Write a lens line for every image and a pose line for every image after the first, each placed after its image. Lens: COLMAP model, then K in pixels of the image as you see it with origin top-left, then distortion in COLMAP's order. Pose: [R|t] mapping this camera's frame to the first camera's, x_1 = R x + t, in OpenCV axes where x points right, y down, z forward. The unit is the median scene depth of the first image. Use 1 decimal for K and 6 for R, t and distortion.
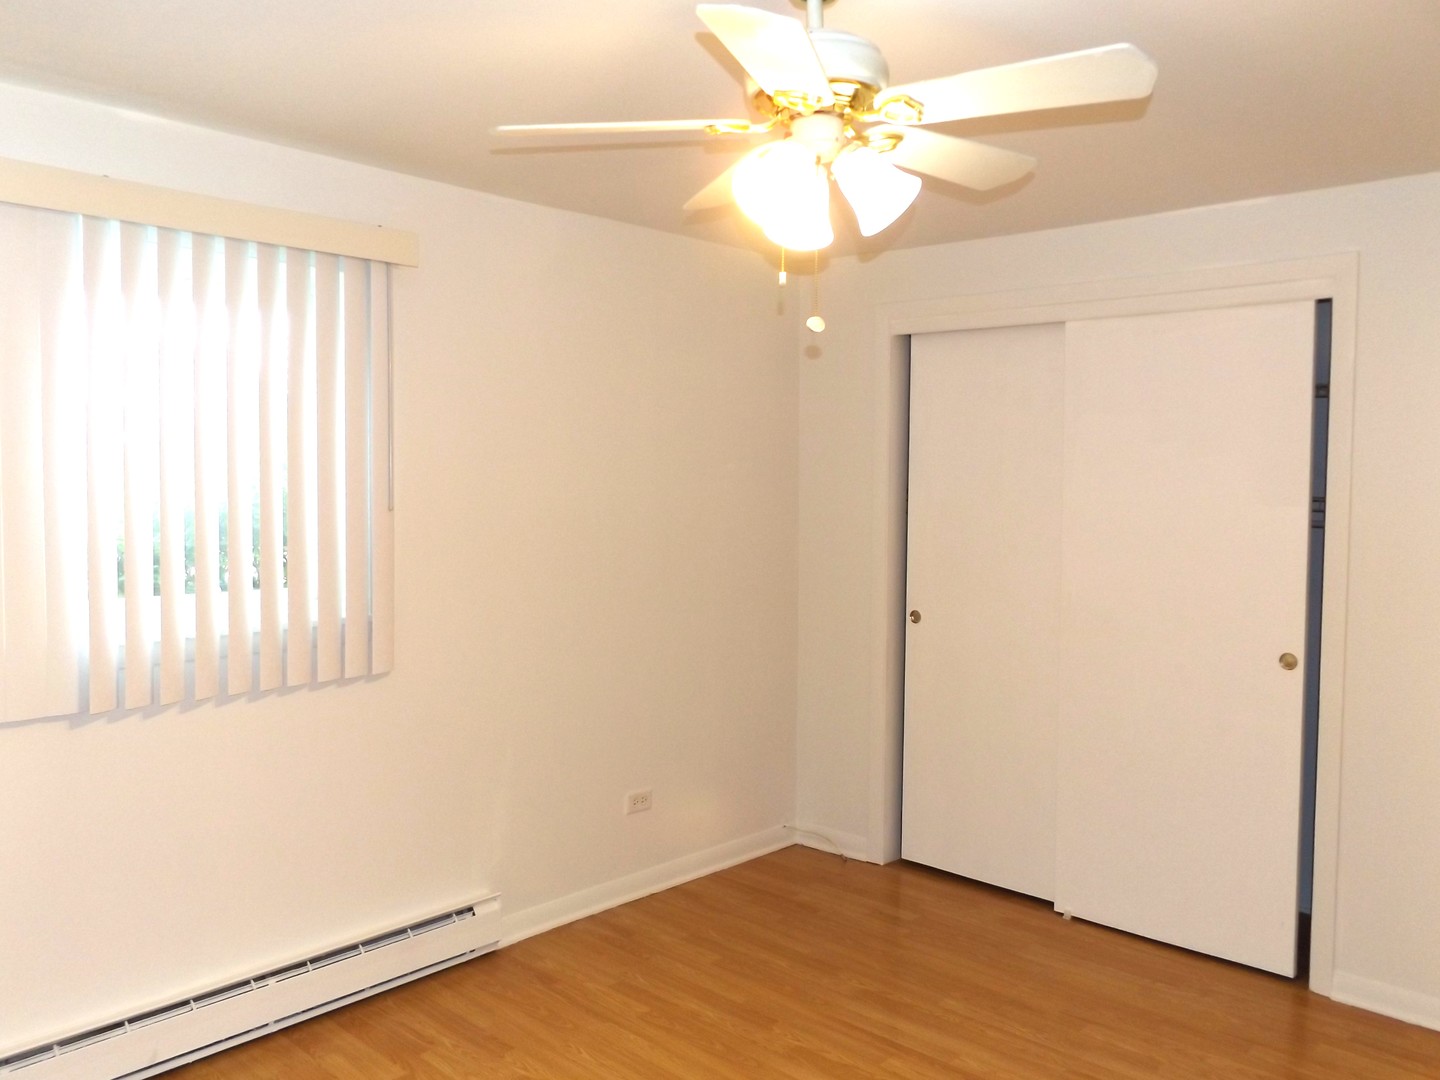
lens RADIAL K [[1094.3, 0, 730.1], [0, 1094.3, 537.8], [0, 0, 1]] dist [0.007907, -0.005793]
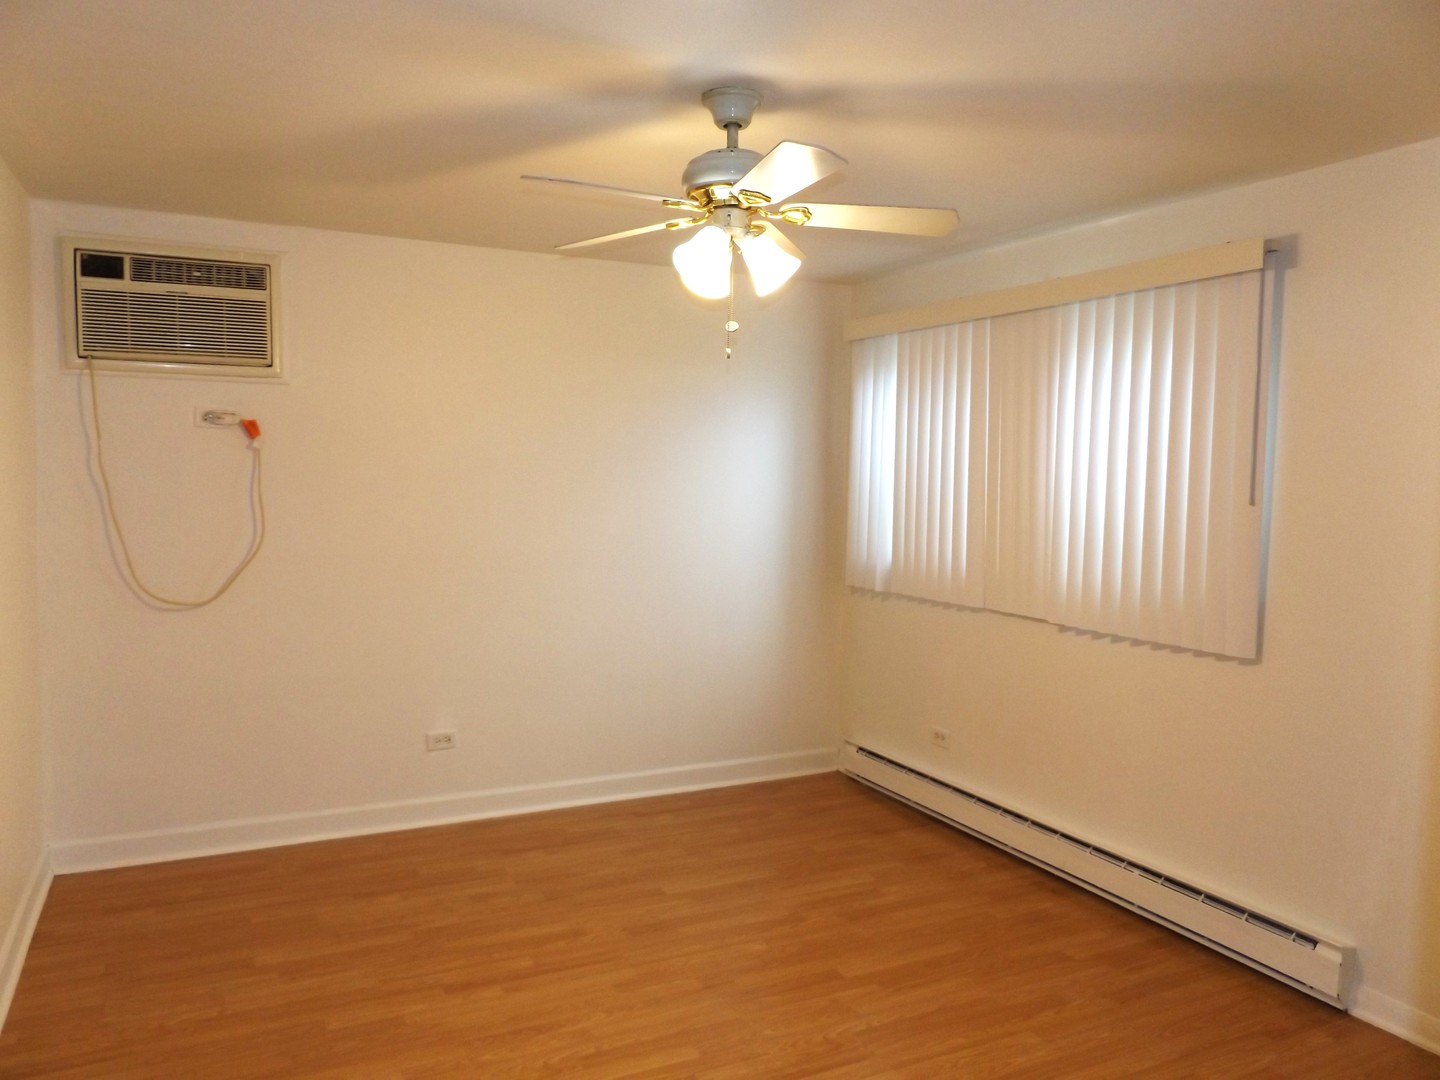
lens RADIAL K [[1094.3, 0, 730.1], [0, 1094.3, 537.8], [0, 0, 1]] dist [0.007907, -0.005793]
pose [[-0.342319, 0.049448, -0.938282, 0.909164], [-0.066500, 0.994835, 0.076691, -0.043187], [0.937228, 0.088649, -0.337262, 0.958311]]
